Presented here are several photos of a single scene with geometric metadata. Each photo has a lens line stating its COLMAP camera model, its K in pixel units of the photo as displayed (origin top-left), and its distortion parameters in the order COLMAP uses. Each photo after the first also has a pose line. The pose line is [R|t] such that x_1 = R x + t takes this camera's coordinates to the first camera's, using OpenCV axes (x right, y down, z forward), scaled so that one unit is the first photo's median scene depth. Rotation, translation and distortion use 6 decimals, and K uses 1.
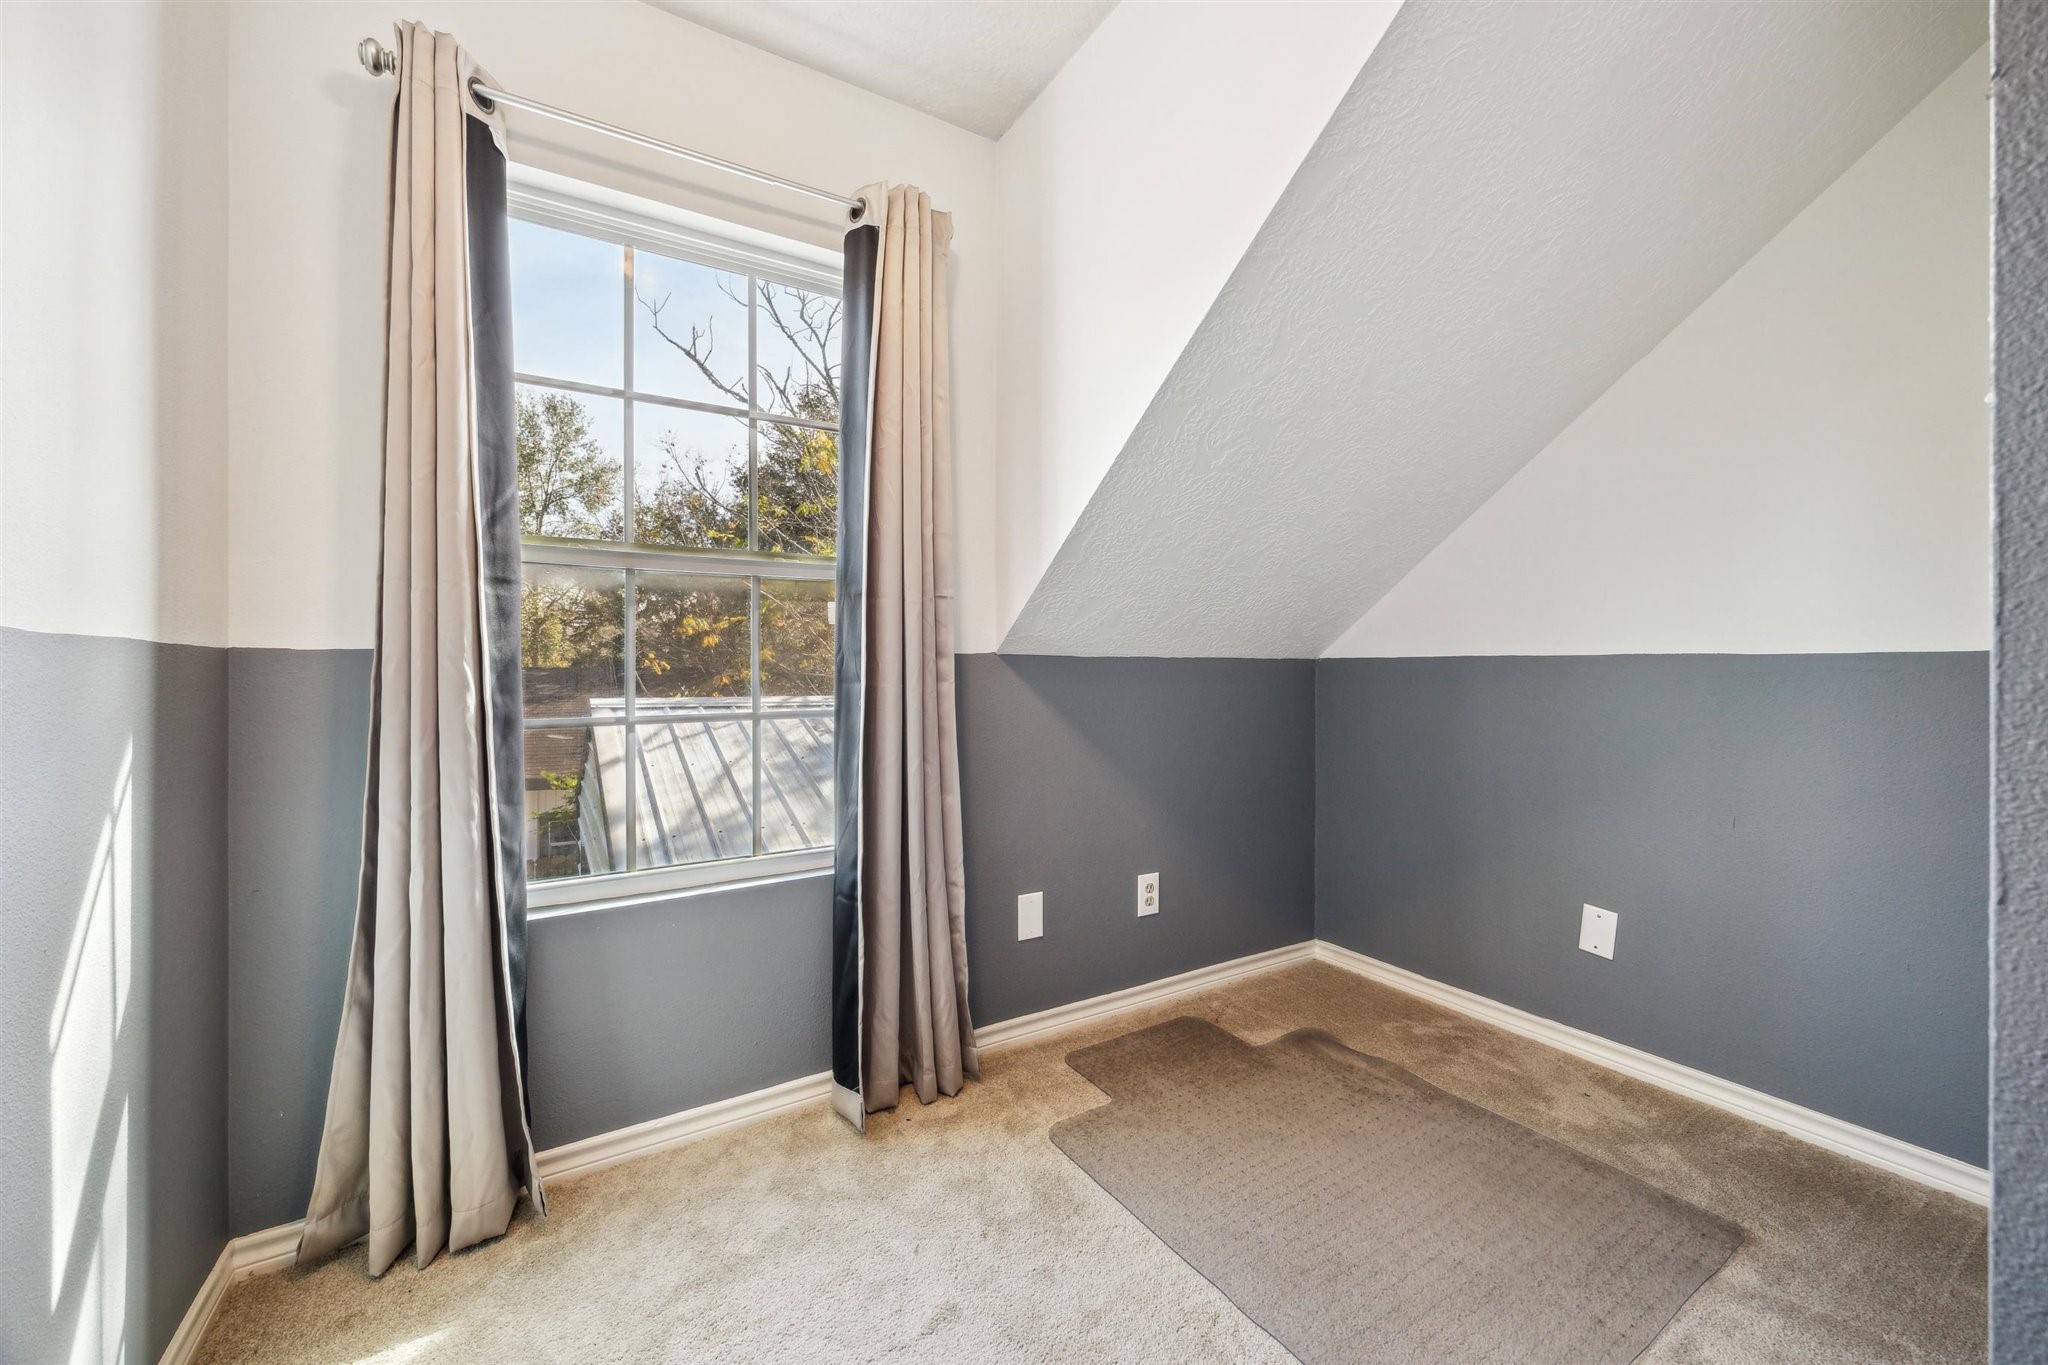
lens RADIAL K [[788.9, 0, 1025.8], [0, 788.9, 672.7], [0, 0, 1]] dist [-0.015717, -0.000157]
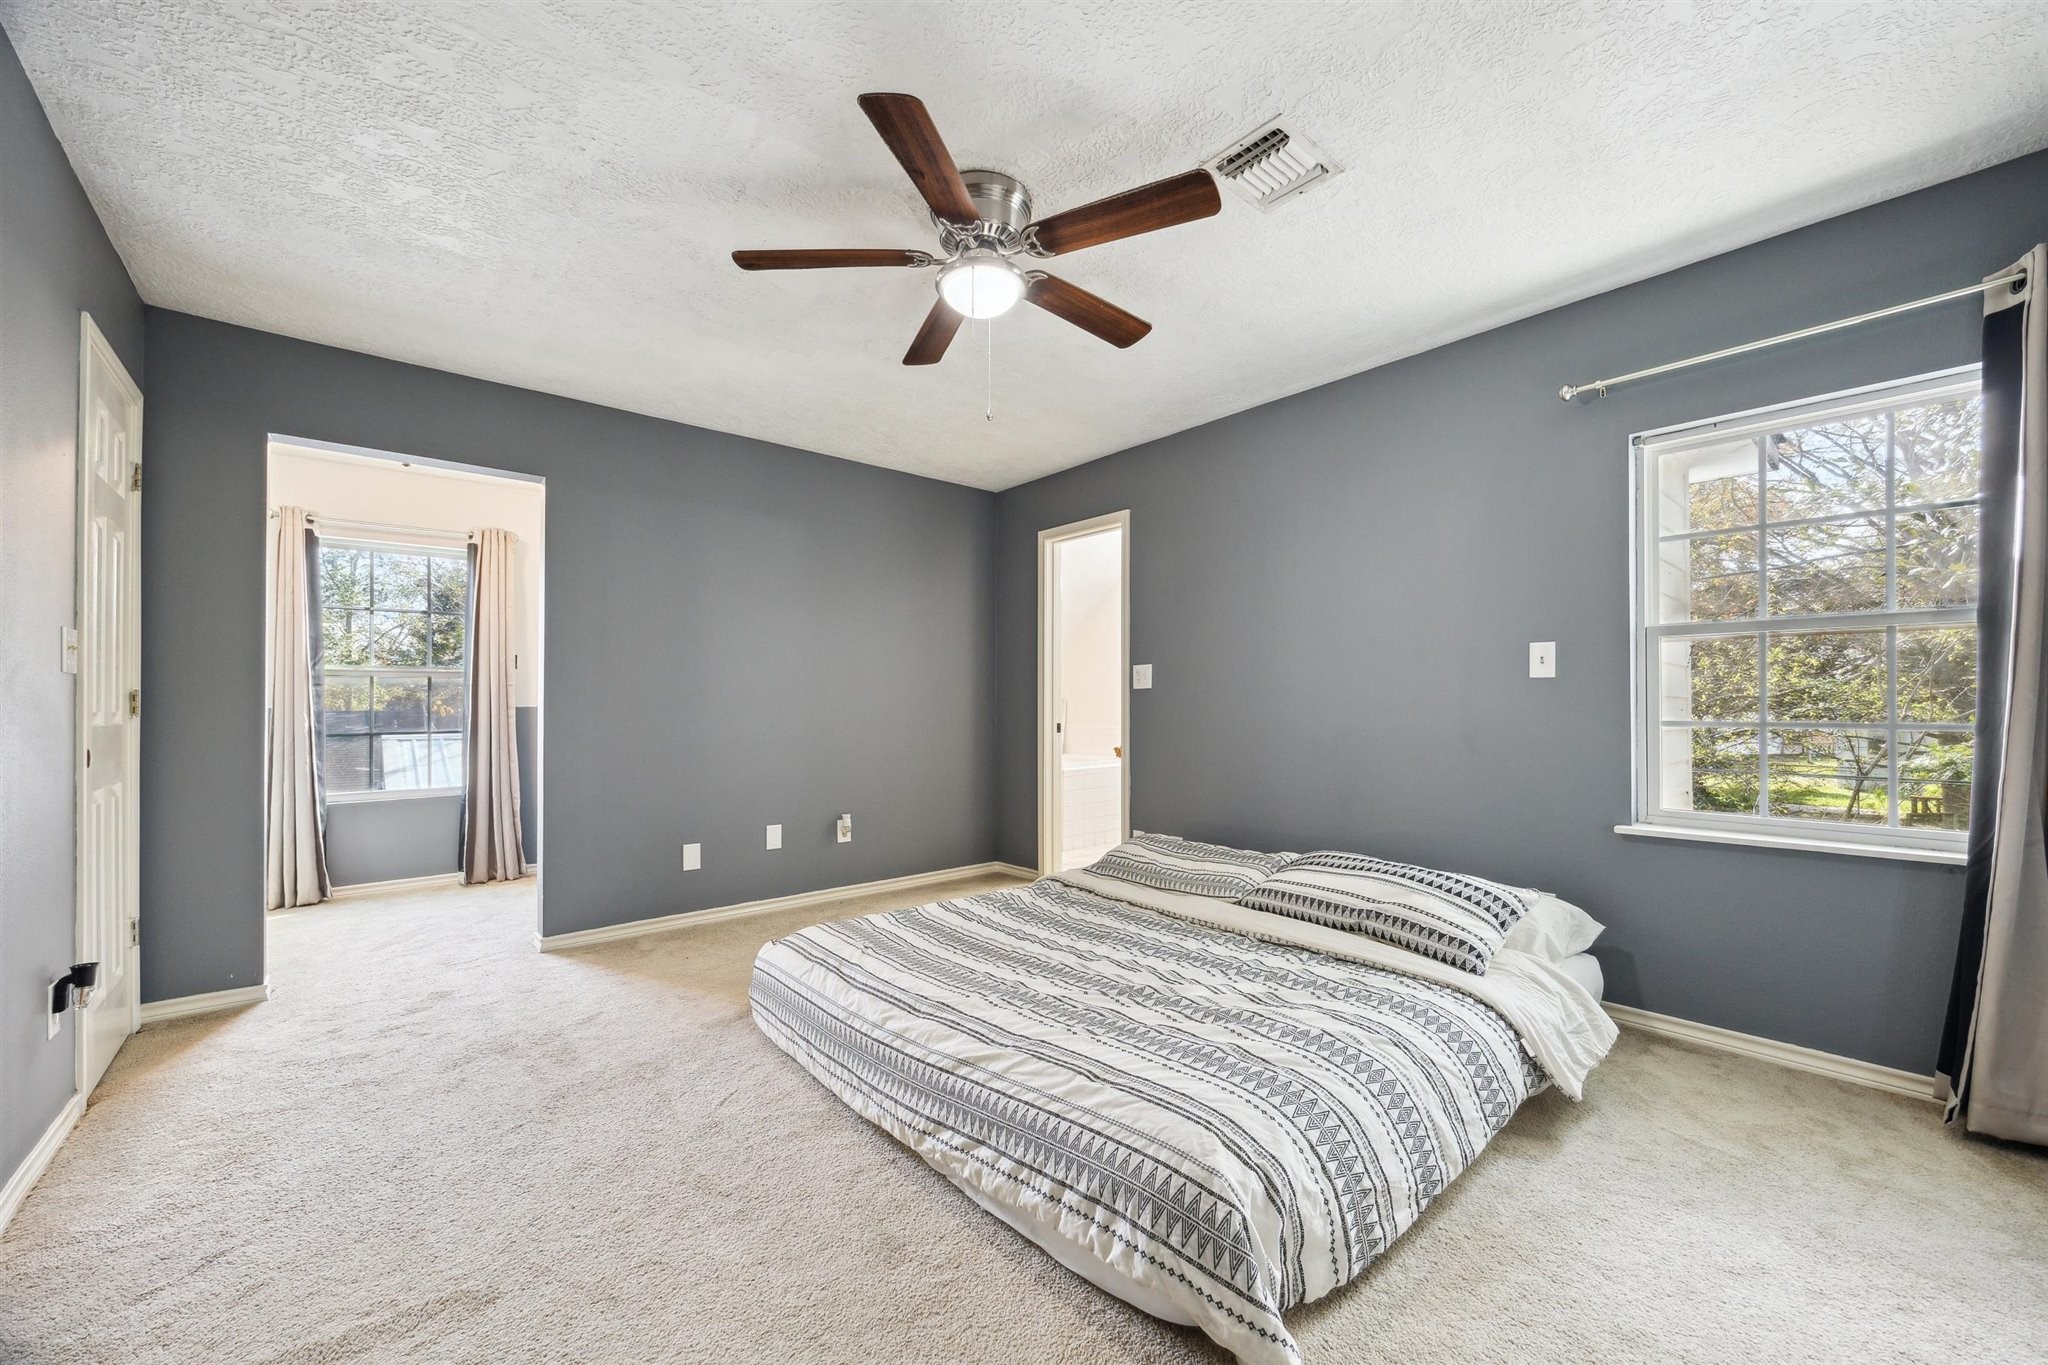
lens RADIAL K [[788.9, 0, 1026.3], [0, 788.9, 692.5], [0, 0, 1]] dist [-0.015717, -0.000157]
pose [[0.988048, -0.007751, 0.153949, 1.219910], [0.010799, 0.999762, -0.018971, -0.007141], [-0.153766, 0.020407, 0.987897, -1.857049]]
